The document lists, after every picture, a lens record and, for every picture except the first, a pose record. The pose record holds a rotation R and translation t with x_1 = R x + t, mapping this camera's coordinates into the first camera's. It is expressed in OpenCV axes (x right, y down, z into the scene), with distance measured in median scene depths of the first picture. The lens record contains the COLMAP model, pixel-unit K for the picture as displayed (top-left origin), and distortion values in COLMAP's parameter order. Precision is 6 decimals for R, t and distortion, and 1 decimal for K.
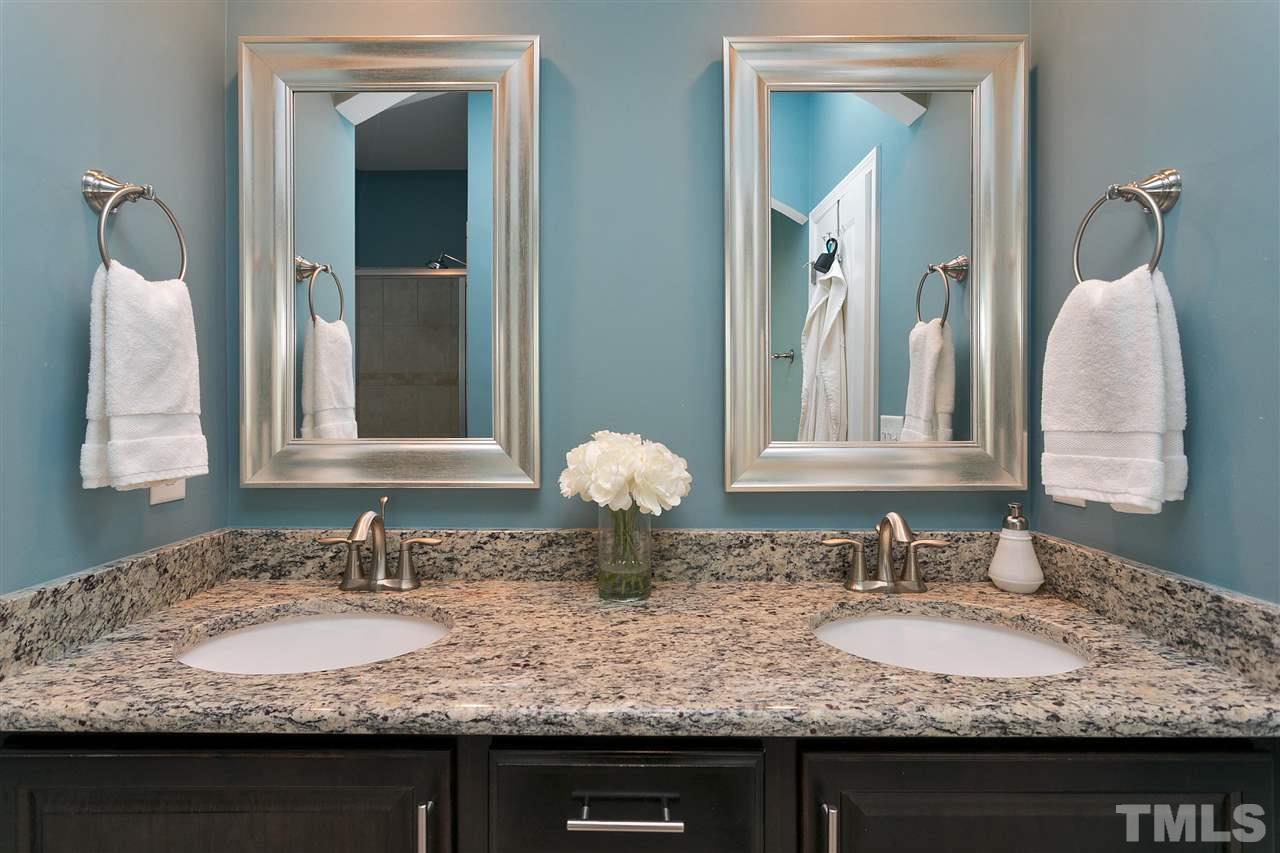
lens RADIAL K [[638.7, 0, 643.5], [0, 638.7, 405.7], [0, 0, 1]] dist [-0.015220, 0.007170]
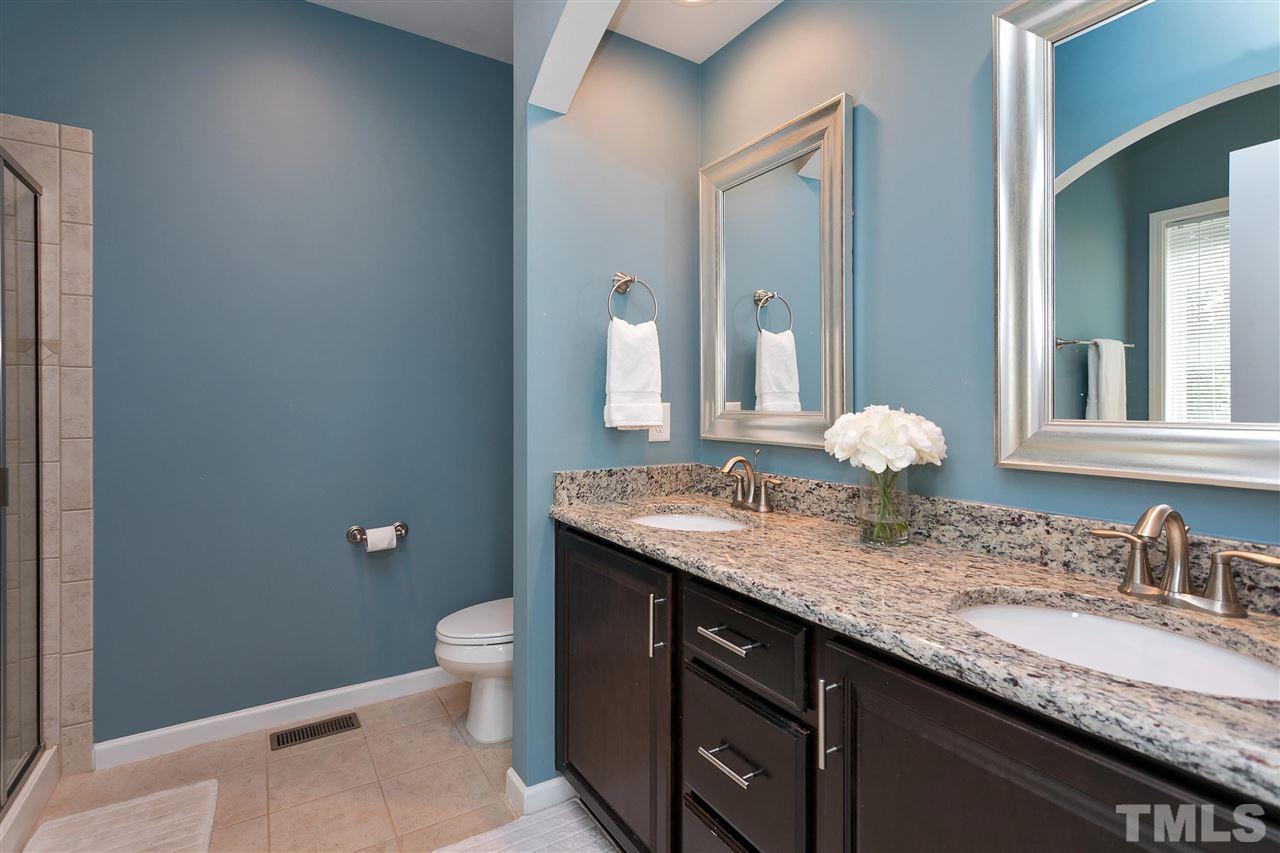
lens RADIAL K [[638.7, 0, 643.5], [0, 638.7, 405.7], [0, 0, 1]] dist [-0.015220, 0.007170]
pose [[0.521978, 0.004717, -0.852946, 0.898000], [-0.004032, 0.999987, 0.003063, 0.047645], [0.852950, 0.001840, 0.521990, -0.002985]]
